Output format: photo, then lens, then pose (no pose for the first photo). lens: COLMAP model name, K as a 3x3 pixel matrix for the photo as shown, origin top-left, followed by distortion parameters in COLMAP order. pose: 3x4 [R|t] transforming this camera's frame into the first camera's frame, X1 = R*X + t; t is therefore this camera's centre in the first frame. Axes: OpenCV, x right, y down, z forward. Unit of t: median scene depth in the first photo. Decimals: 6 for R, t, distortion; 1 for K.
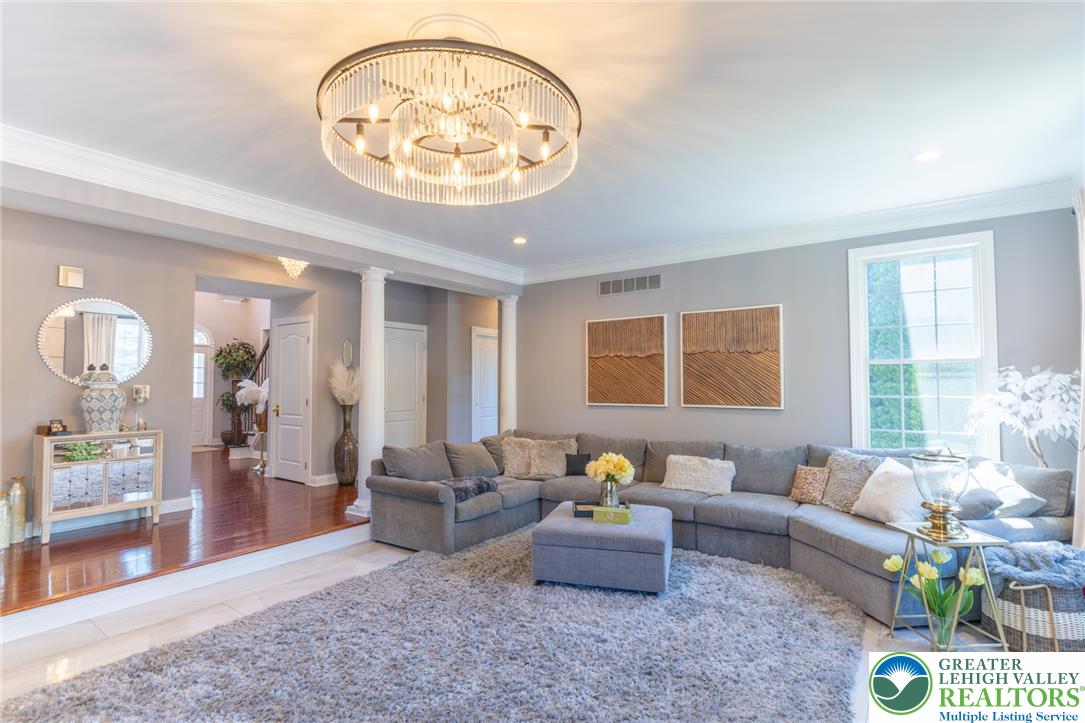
lens RADIAL K [[535.2, 0, 549.6], [0, 535.2, 365.0], [0, 0, 1]] dist [0.001087, 0.000316]
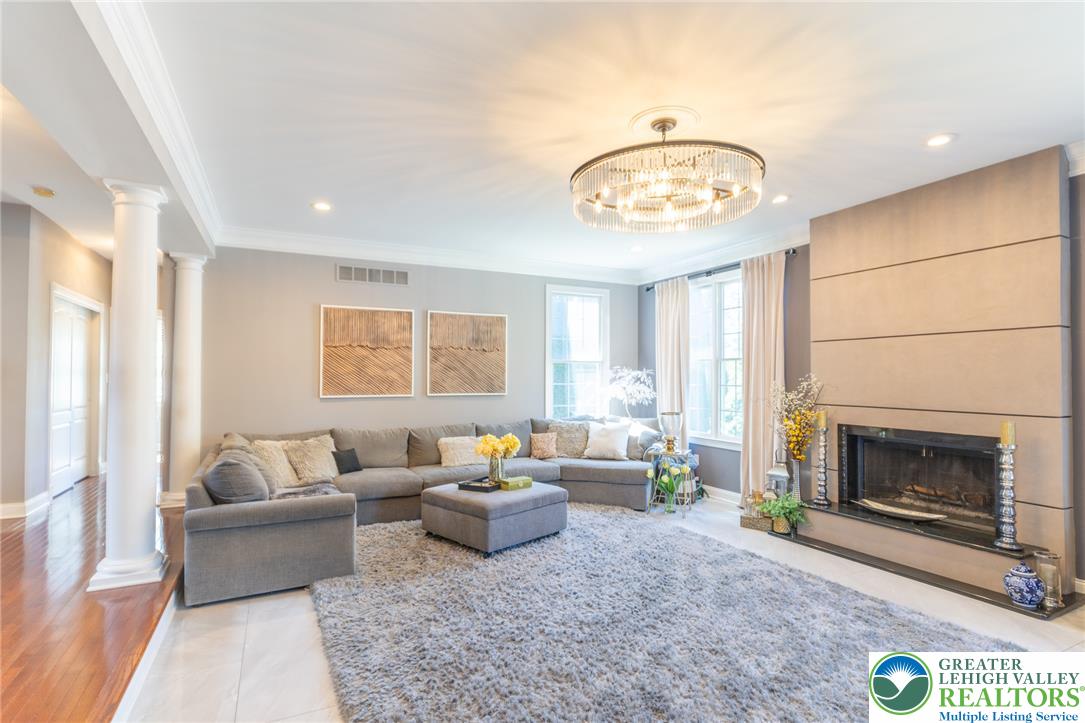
lens RADIAL K [[535.2, 0, 549.6], [0, 535.2, 365.0], [0, 0, 1]] dist [0.001087, 0.000316]
pose [[0.456211, 0.026334, 0.889482, -0.670604], [-0.029609, 0.999458, -0.014404, 0.024366], [-0.889379, -0.019766, 0.456743, 0.290037]]
